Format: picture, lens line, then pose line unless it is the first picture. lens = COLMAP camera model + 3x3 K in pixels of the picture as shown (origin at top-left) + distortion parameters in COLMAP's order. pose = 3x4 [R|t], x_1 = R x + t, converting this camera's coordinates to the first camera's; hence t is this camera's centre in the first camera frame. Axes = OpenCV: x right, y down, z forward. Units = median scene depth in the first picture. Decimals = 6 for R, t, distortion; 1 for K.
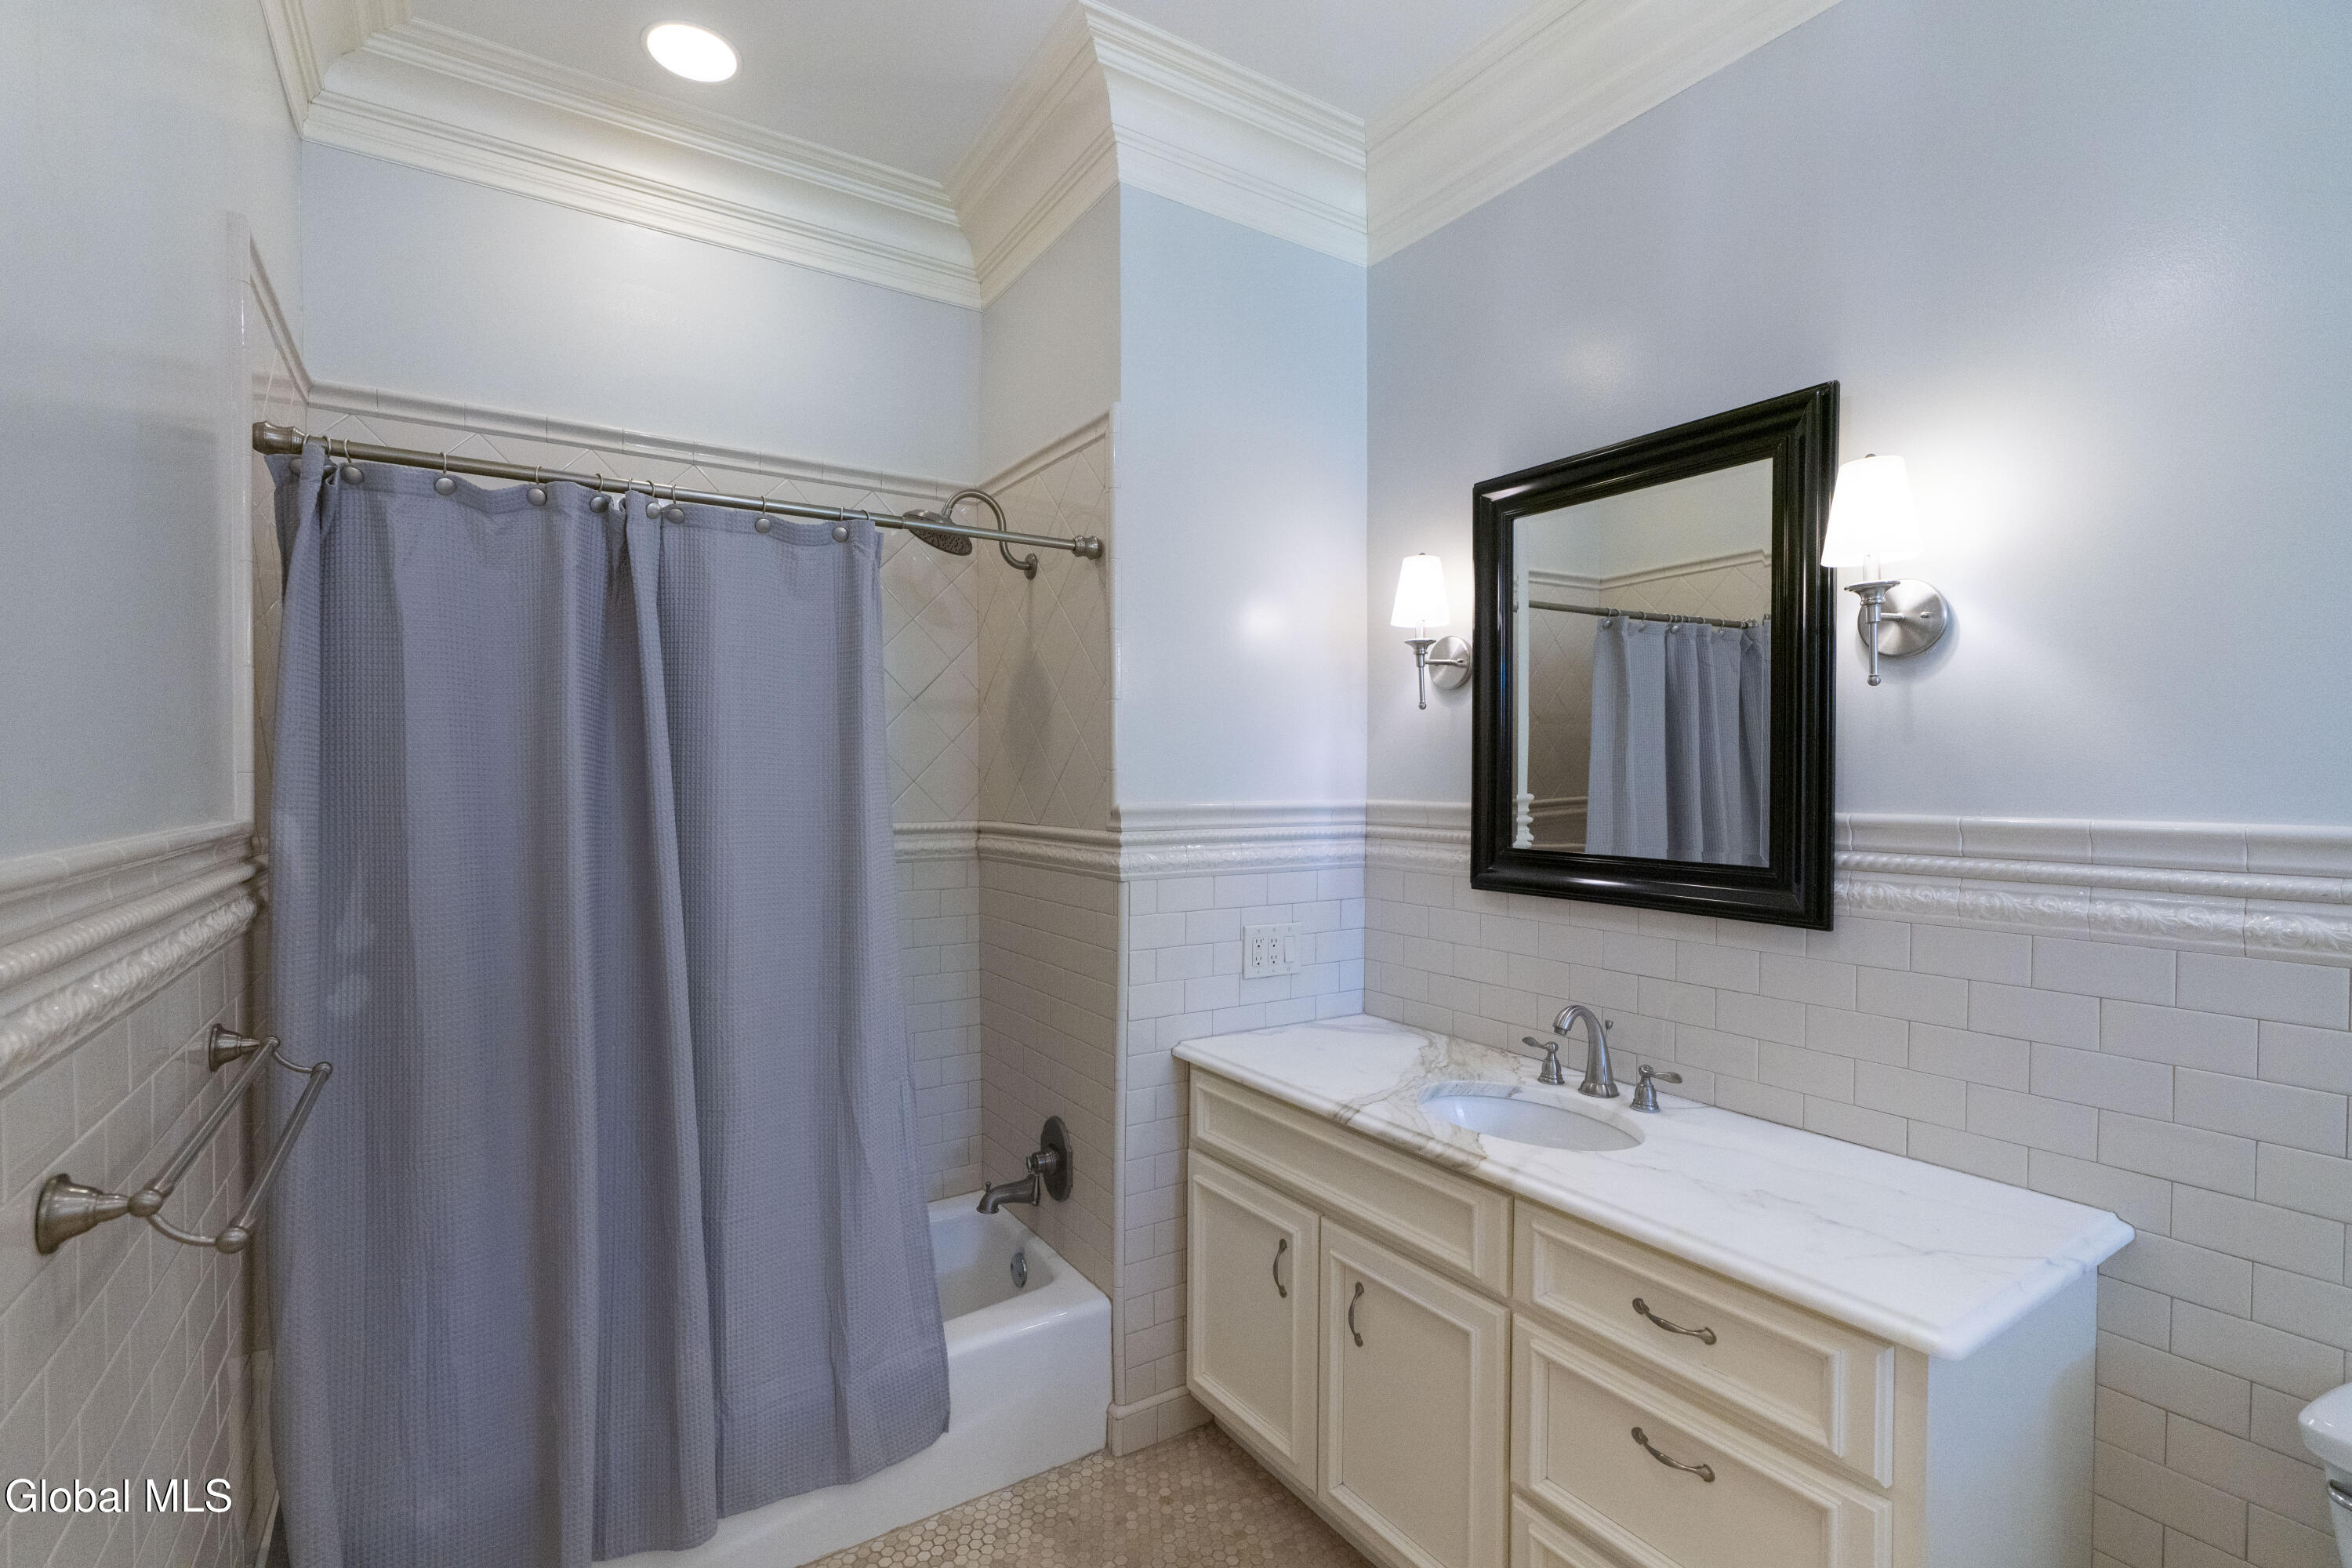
lens RADIAL K [[1036.3, 0, 1132.0], [0, 1036.3, 794.1], [0, 0, 1]] dist [-0.000717, 0.006820]
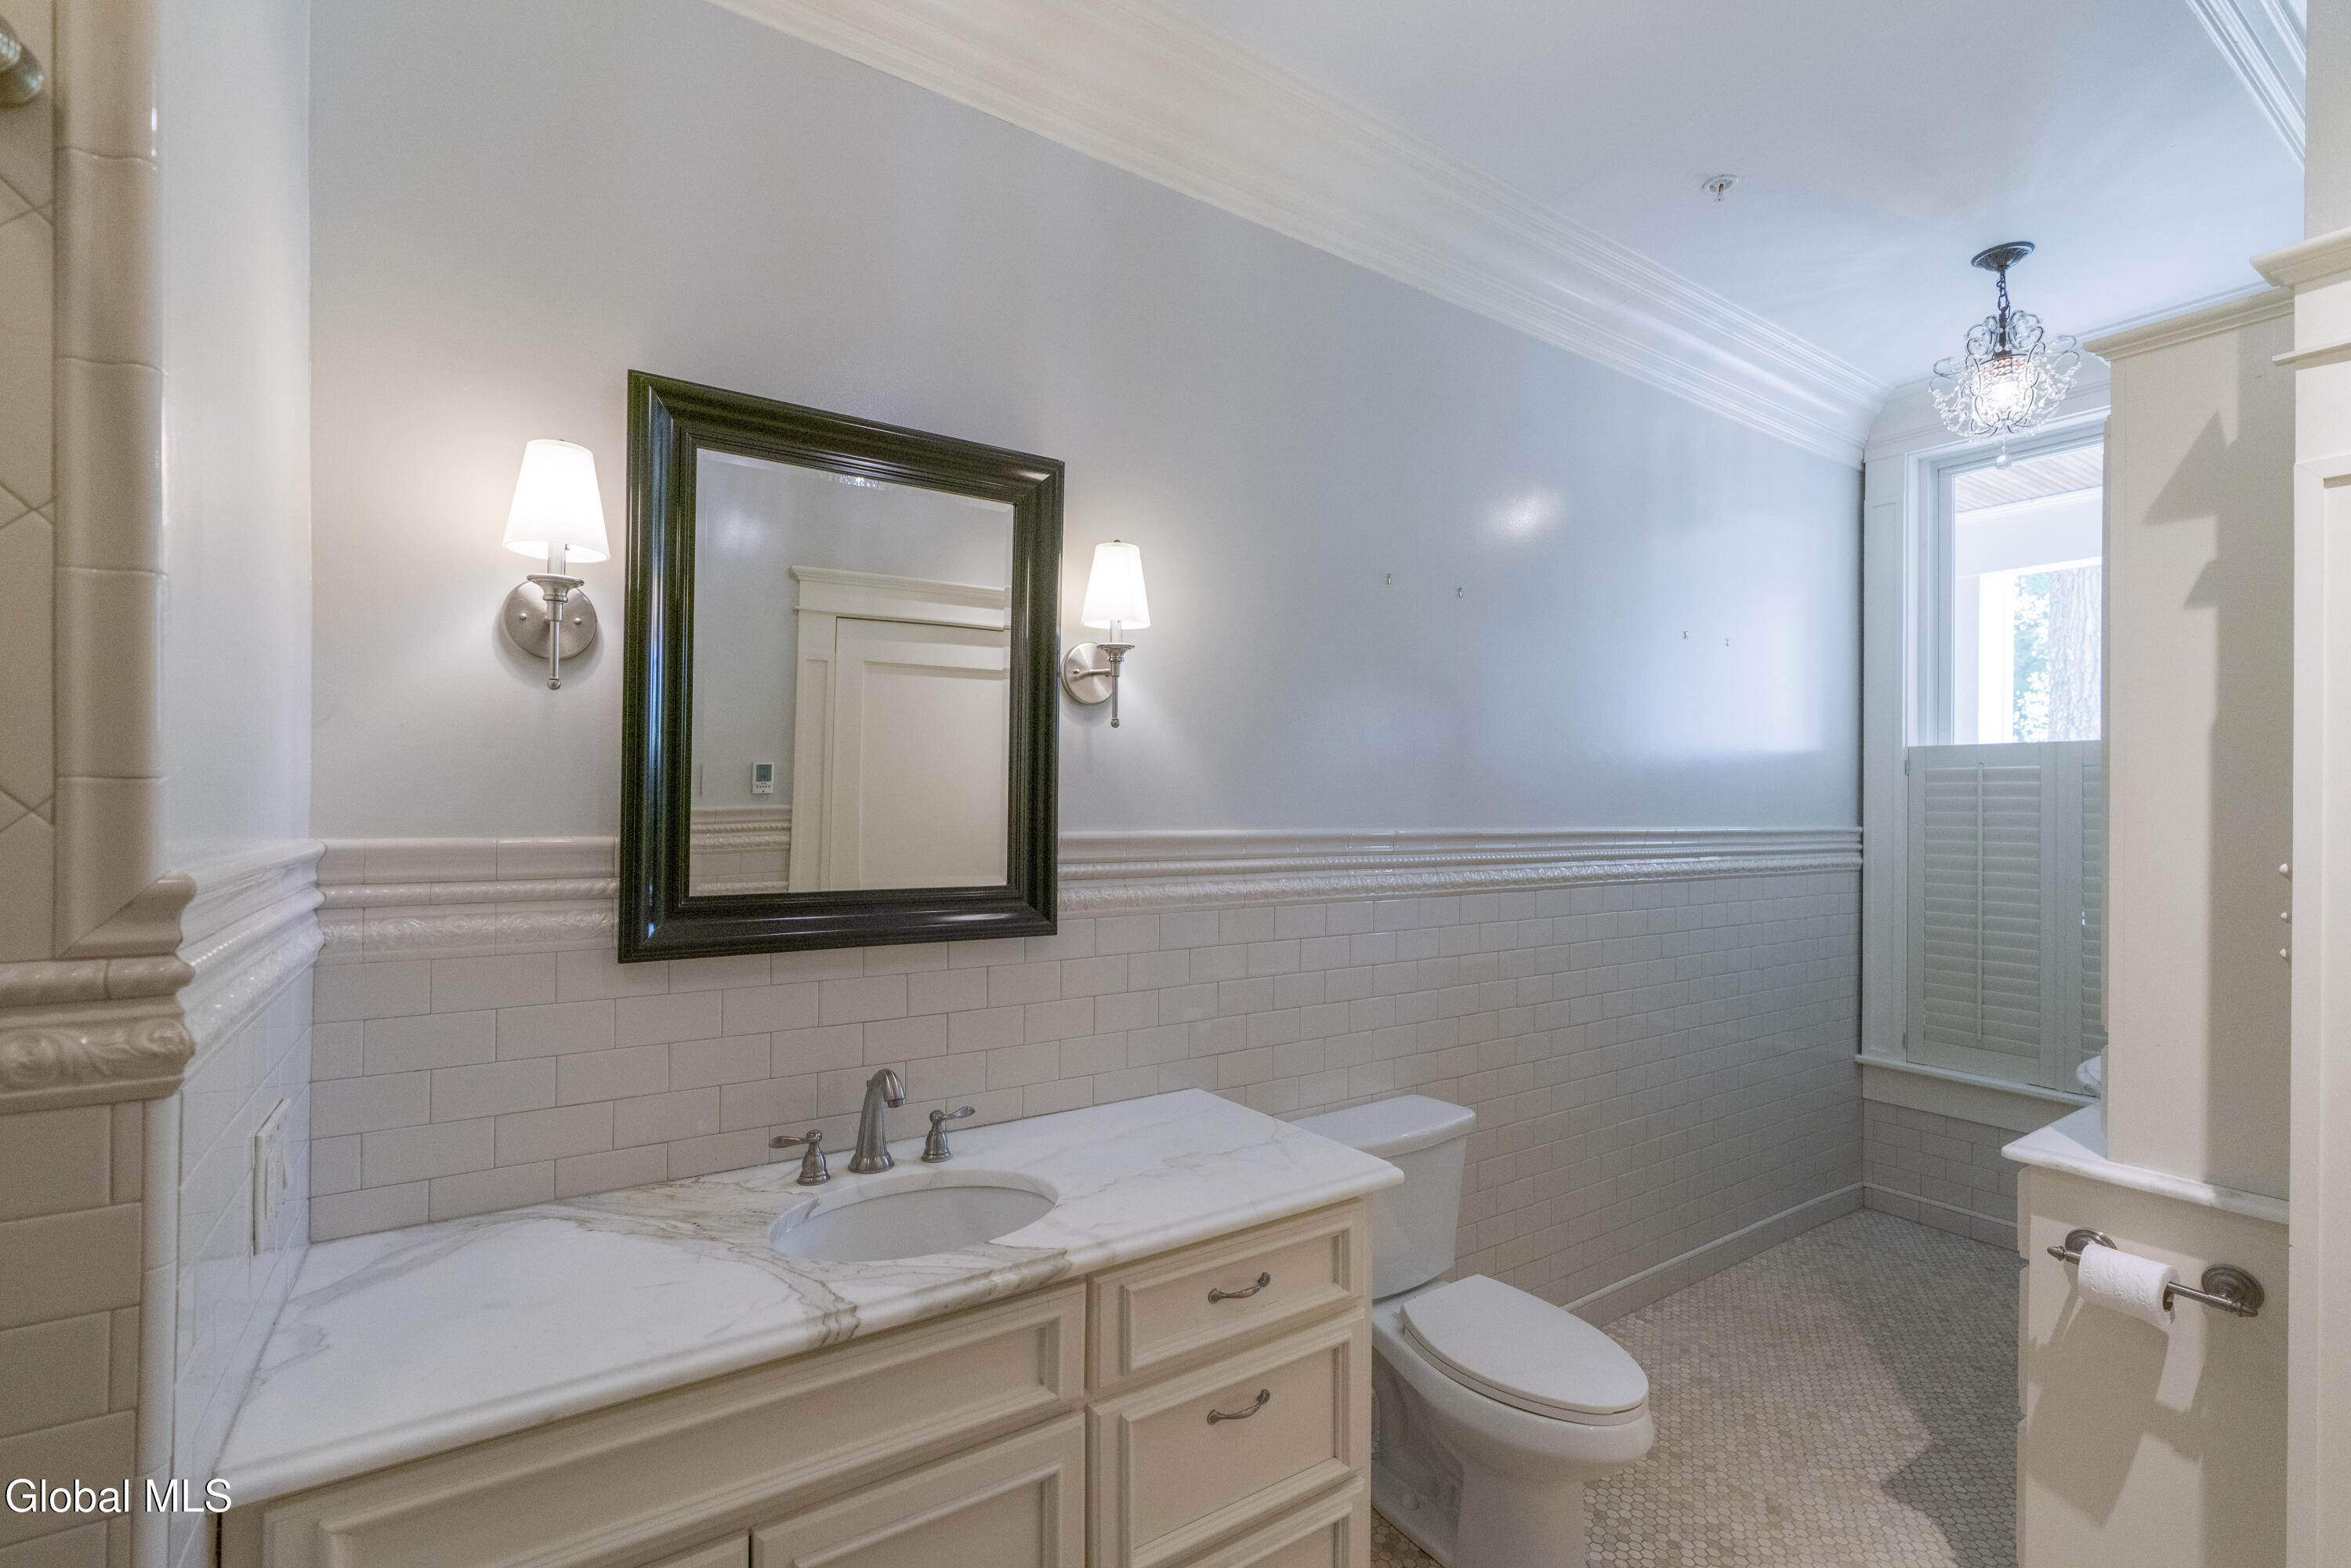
lens RADIAL K [[1032.2, 0, 1180.3], [0, 1032.2, 817.9], [0, 0, 1]] dist [-0.001295, -0.000065]
pose [[-0.019565, -0.011536, 0.999742, -0.456620], [0.013098, 0.999845, 0.011793, -0.008970], [-0.999723, 0.013326, -0.019410, 0.848013]]
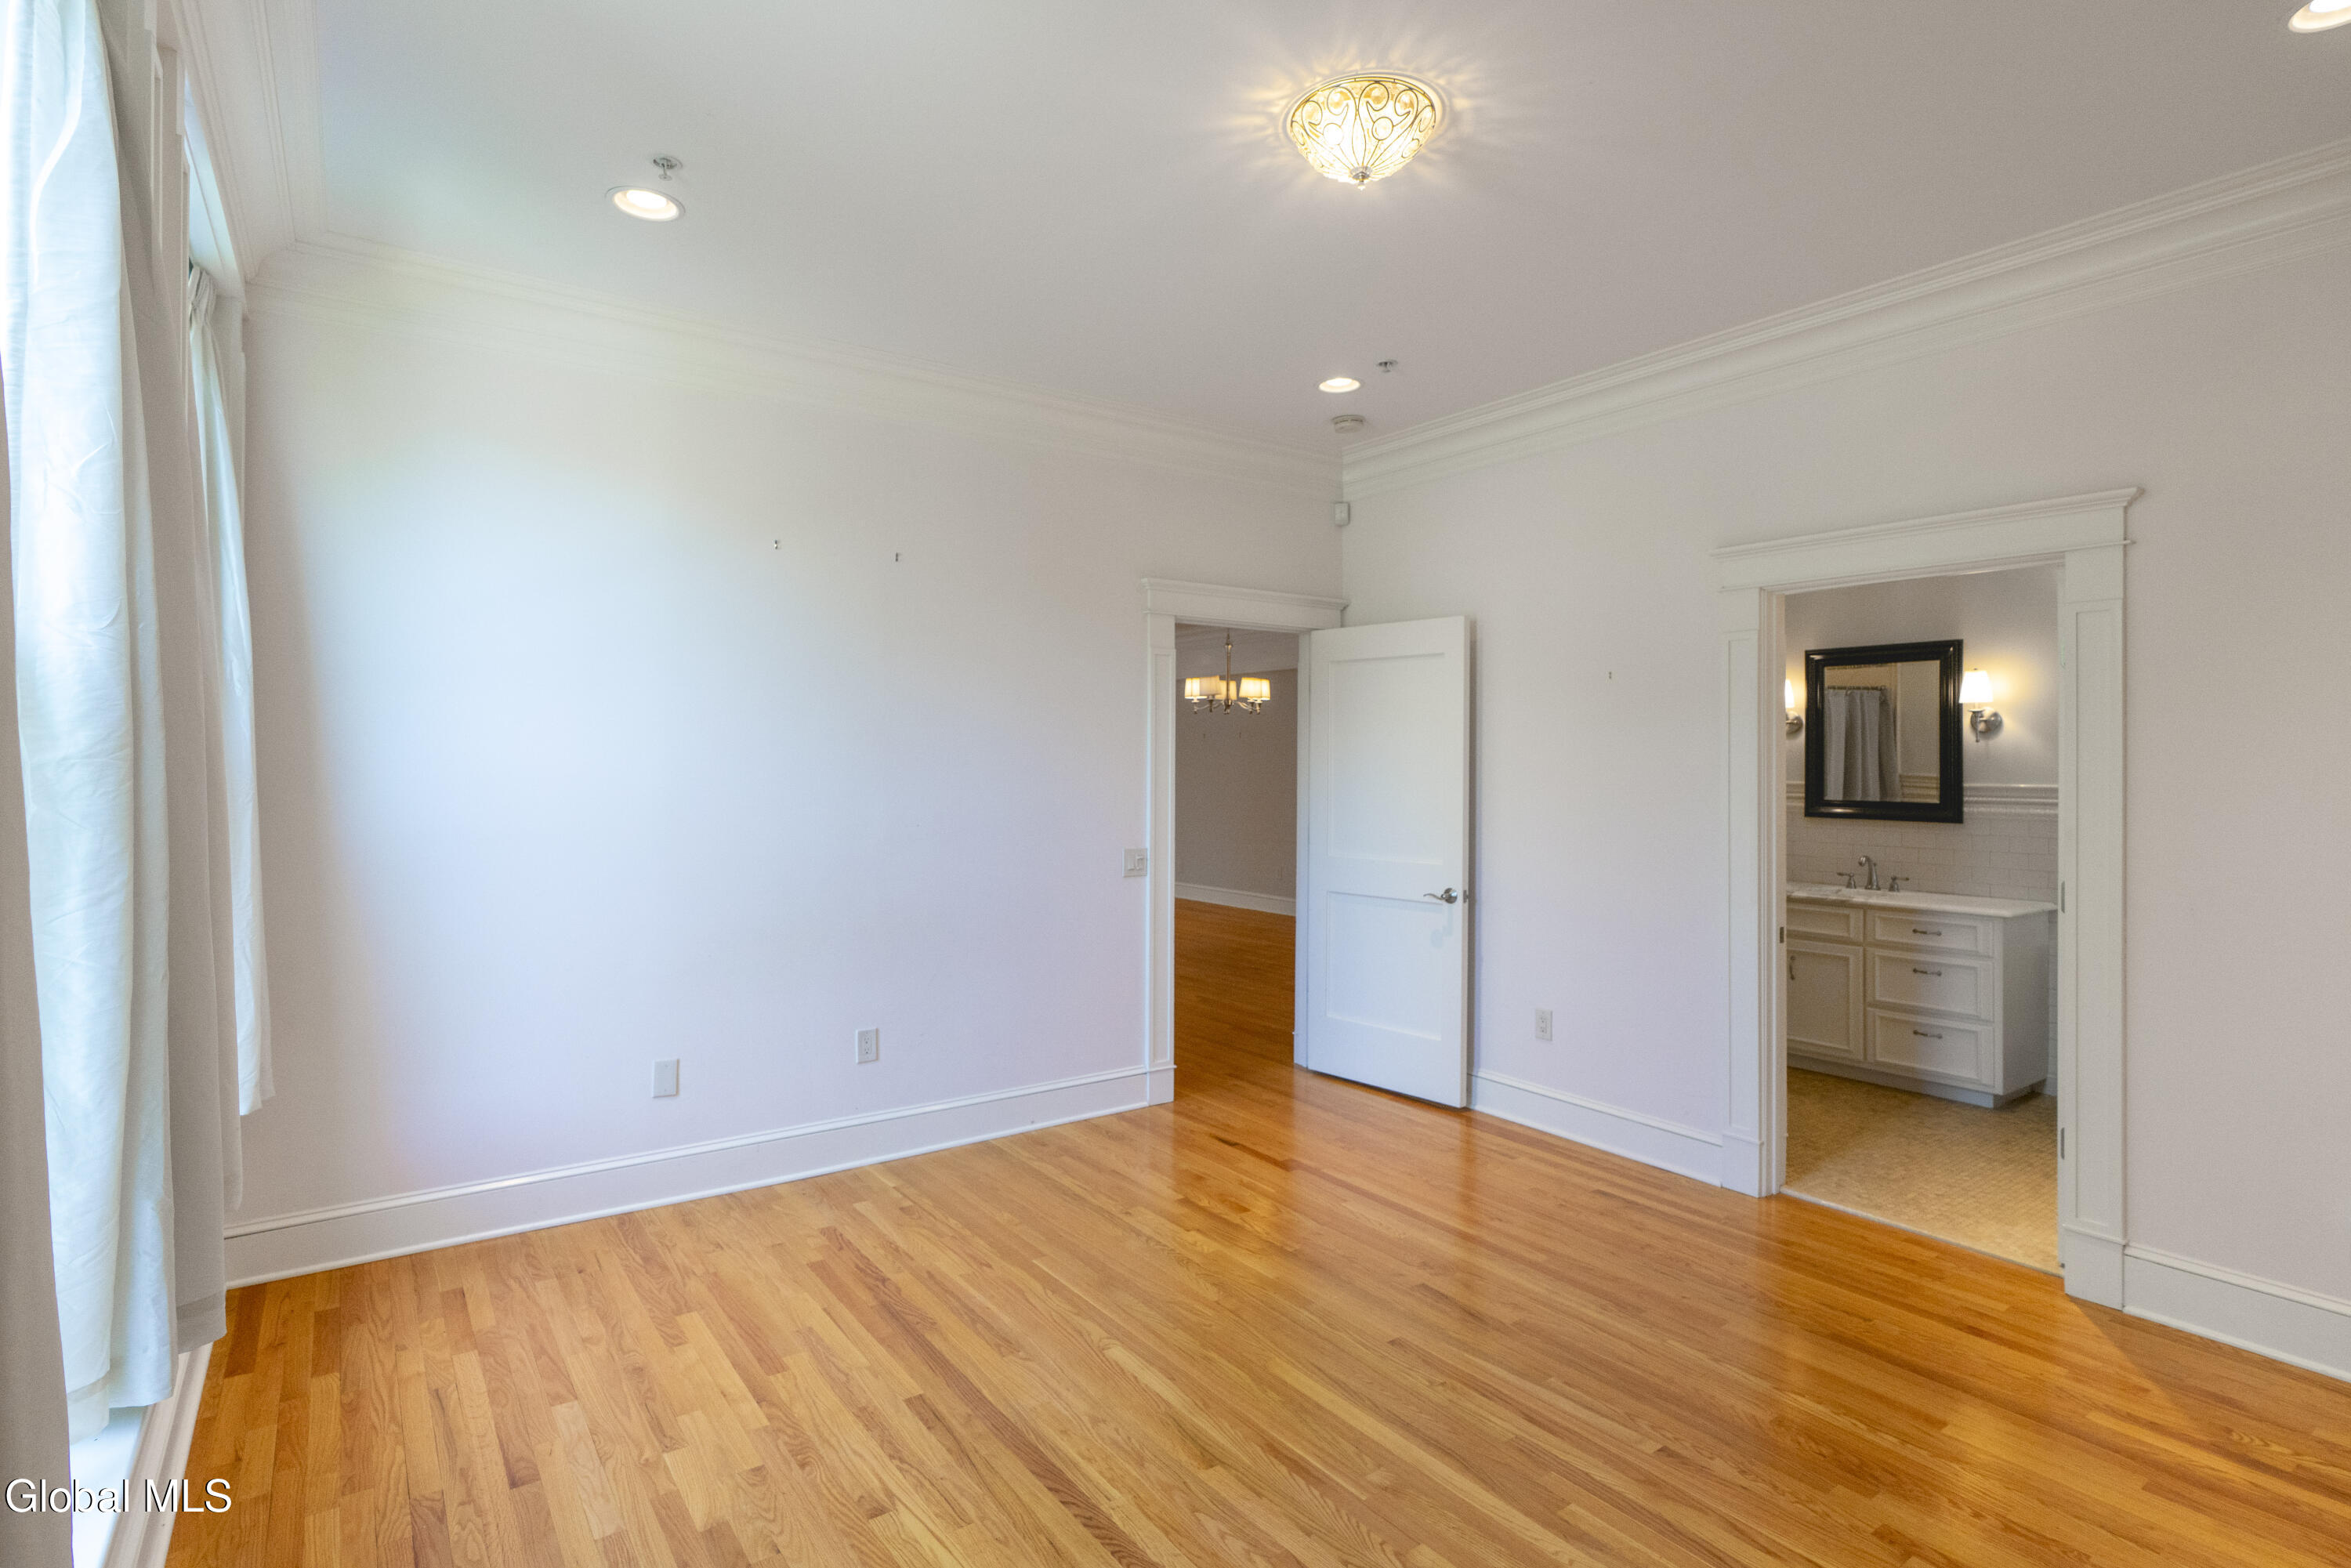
lens RADIAL K [[1067.8, 0, 1179.7], [0, 1067.8, 766.4], [0, 0, 1]] dist [-0.000026, 0.000144]
pose [[0.999111, -0.001467, 0.042124, -1.619128], [0.002060, 0.999899, -0.014050, 0.005798], [-0.042099, 0.014124, 0.999014, -1.874541]]
